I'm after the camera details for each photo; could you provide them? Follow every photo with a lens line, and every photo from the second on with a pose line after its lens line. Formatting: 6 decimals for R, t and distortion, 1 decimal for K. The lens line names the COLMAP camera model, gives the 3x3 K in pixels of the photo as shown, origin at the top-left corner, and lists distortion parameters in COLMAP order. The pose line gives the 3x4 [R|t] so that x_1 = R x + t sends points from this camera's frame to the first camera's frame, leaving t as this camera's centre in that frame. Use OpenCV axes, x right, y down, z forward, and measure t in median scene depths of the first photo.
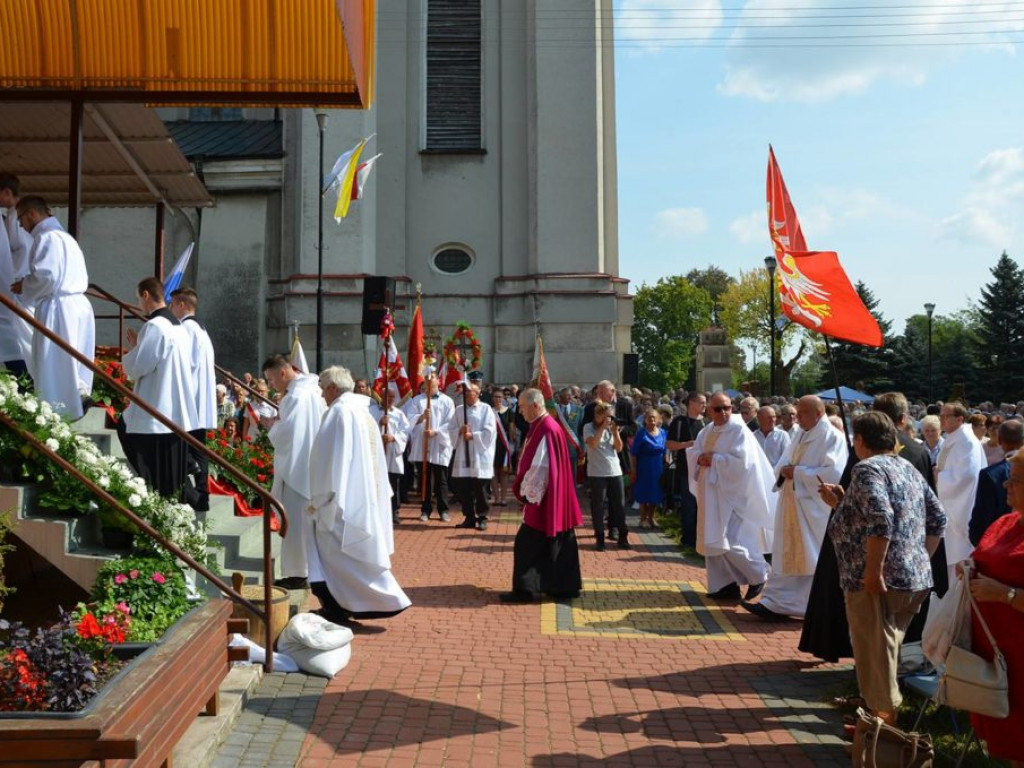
lens RADIAL K [[923.8, 0, 512.0], [0, 923.8, 384.0], [0, 0, 1]] dist [-0.158030, 0.134432]
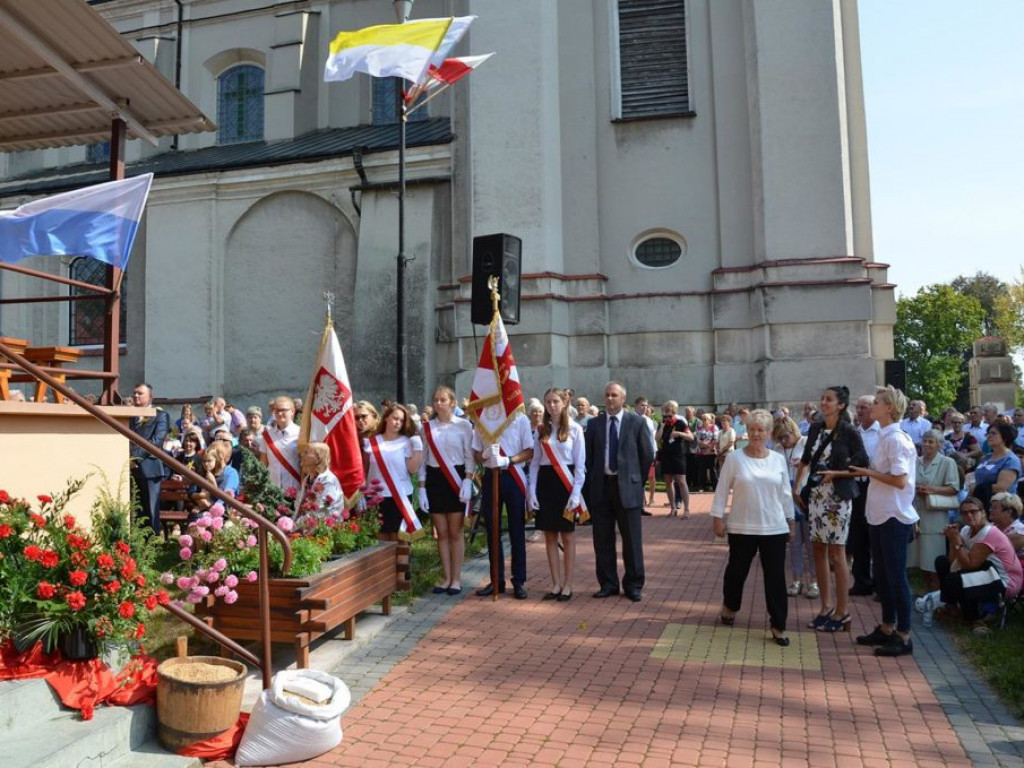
lens RADIAL K [[923.8, 0, 512.0], [0, 923.8, 384.0], [0, 0, 1]] dist [-0.158030, 0.134432]
pose [[0.964603, -0.025851, -0.262435, 0.019480], [0.017247, 0.999237, -0.035033, 0.007074], [0.263141, 0.029267, 0.964313, 0.199048]]
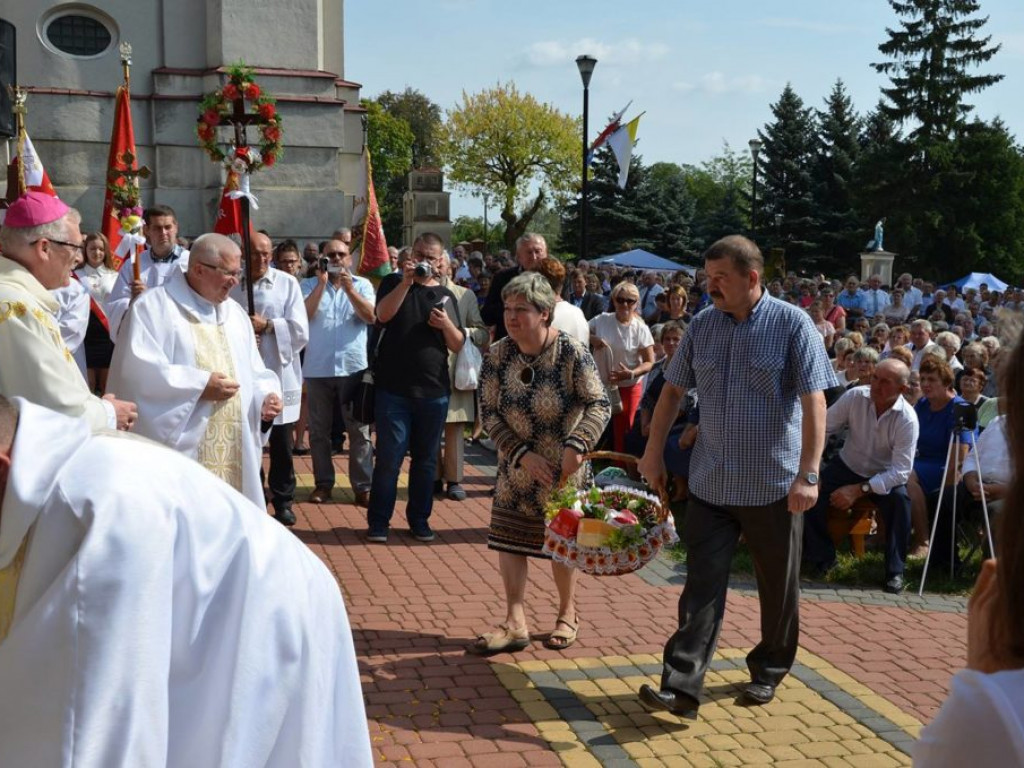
lens RADIAL K [[1154.3, 0, 512.2], [0, 1154.3, 388.2], [0, 0, 1]] dist [-0.073234, 0.271313]
pose [[0.948149, -0.023102, 0.316985, -0.039193], [-0.016633, 0.992382, 0.122075, 0.002566], [-0.317390, -0.121017, 0.940542, 0.147531]]
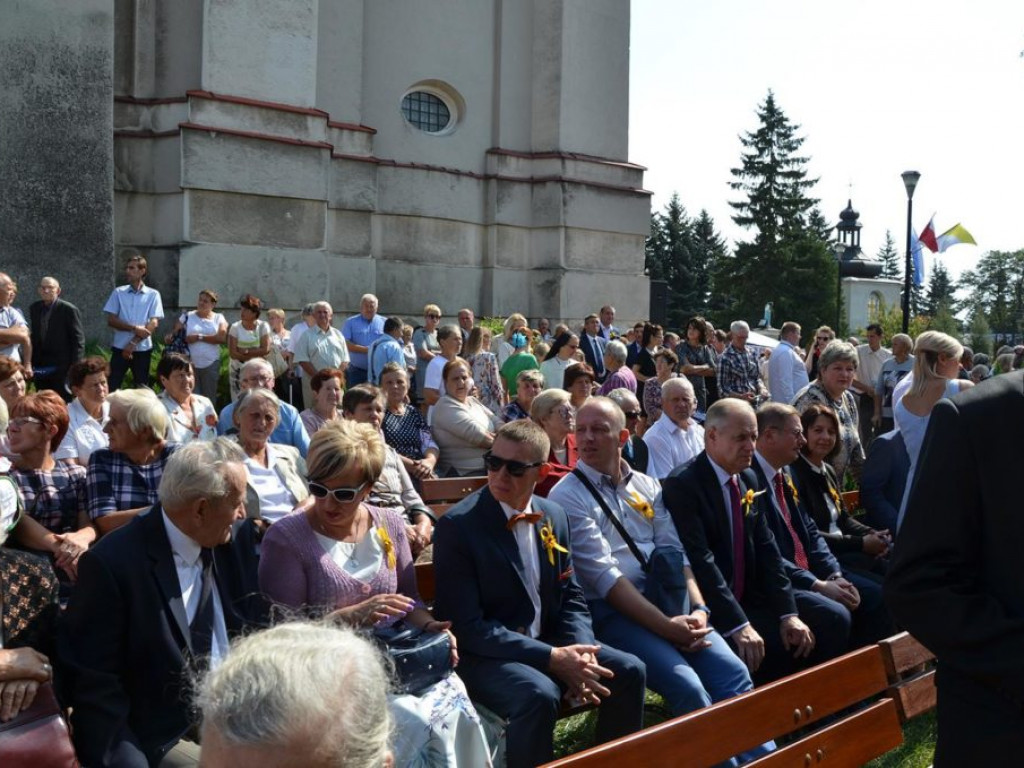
lens RADIAL K [[923.8, 0, 512.0], [0, 923.8, 384.0], [0, 0, 1]] dist [-0.158030, 0.134432]
pose [[0.820305, -0.009619, 0.571845, -0.361051], [-0.037880, 0.996749, 0.071105, -0.000248], [-0.570670, -0.079989, 0.817274, 0.466103]]
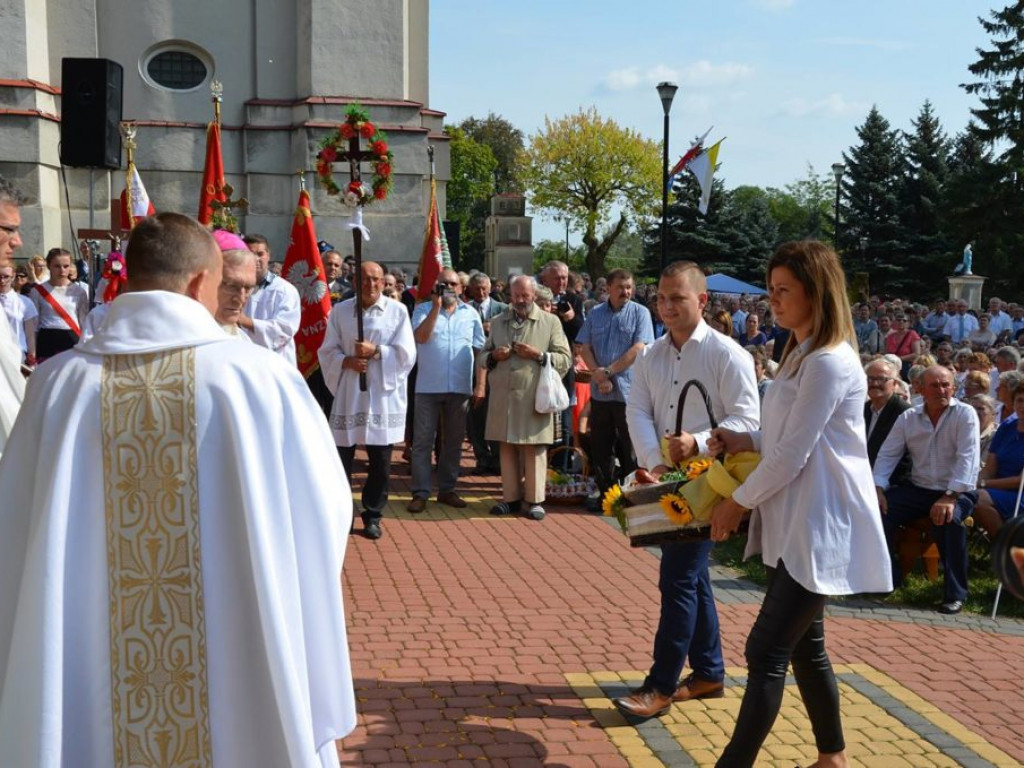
lens RADIAL K [[1154.3, 0, 512.2], [0, 1154.3, 388.2], [0, 0, 1]] dist [-0.073234, 0.271313]
pose [[0.968217, -0.011025, 0.249869, -0.040776], [-0.015243, 0.994570, 0.102949, 0.001936], [-0.249647, -0.103485, 0.962791, 0.139347]]
